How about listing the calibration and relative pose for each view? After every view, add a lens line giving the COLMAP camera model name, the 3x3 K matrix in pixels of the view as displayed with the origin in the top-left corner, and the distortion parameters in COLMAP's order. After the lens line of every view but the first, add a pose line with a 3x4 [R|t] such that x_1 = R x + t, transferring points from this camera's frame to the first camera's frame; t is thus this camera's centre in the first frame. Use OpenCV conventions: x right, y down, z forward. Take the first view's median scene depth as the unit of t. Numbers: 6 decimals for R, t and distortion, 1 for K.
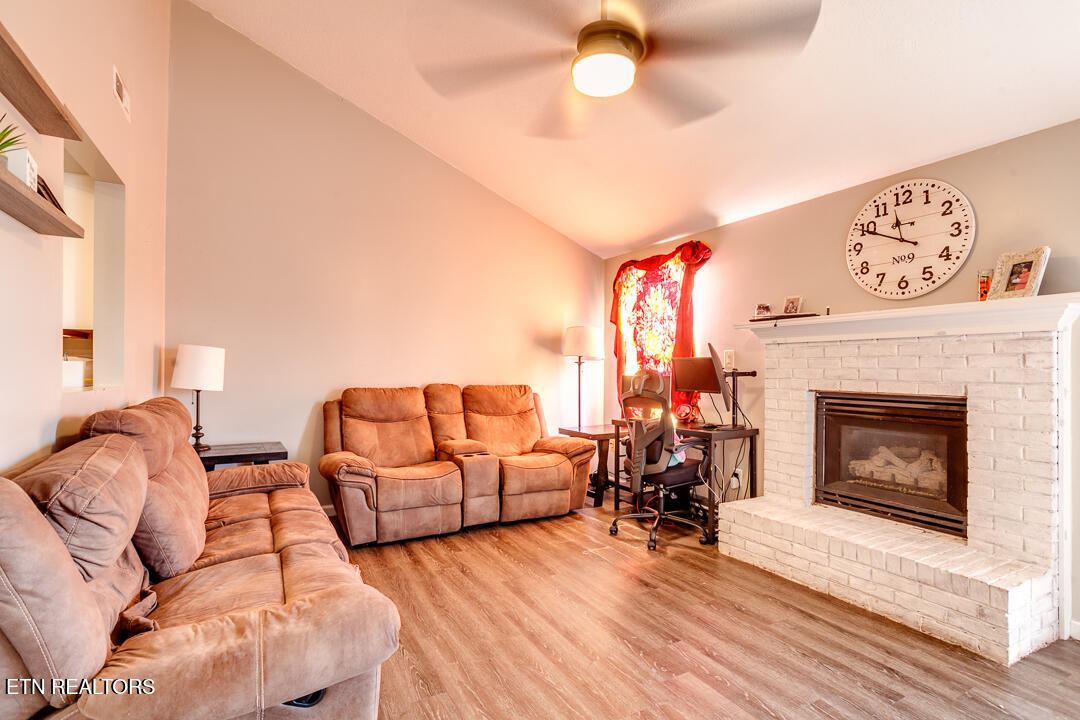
lens RADIAL K [[539.5, 0, 537.2], [0, 539.5, 362.2], [0, 0, 1]] dist [0.001237, 0.001634]
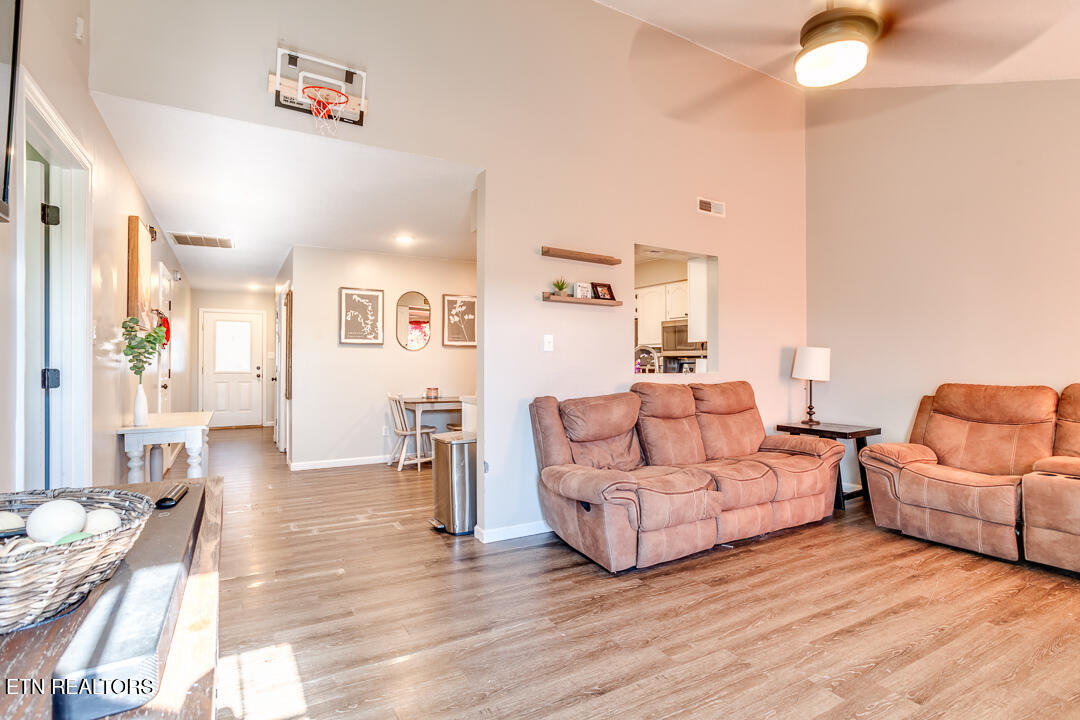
lens RADIAL K [[524.0, 0, 534.3], [0, 524.0, 361.8], [0, 0, 1]] dist [-0.041855, 0.030601]
pose [[0.036777, -0.006425, -0.999303, 0.649233], [0.014421, 0.999879, -0.005898, 0.004333], [0.999219, -0.014194, 0.036866, 0.259707]]
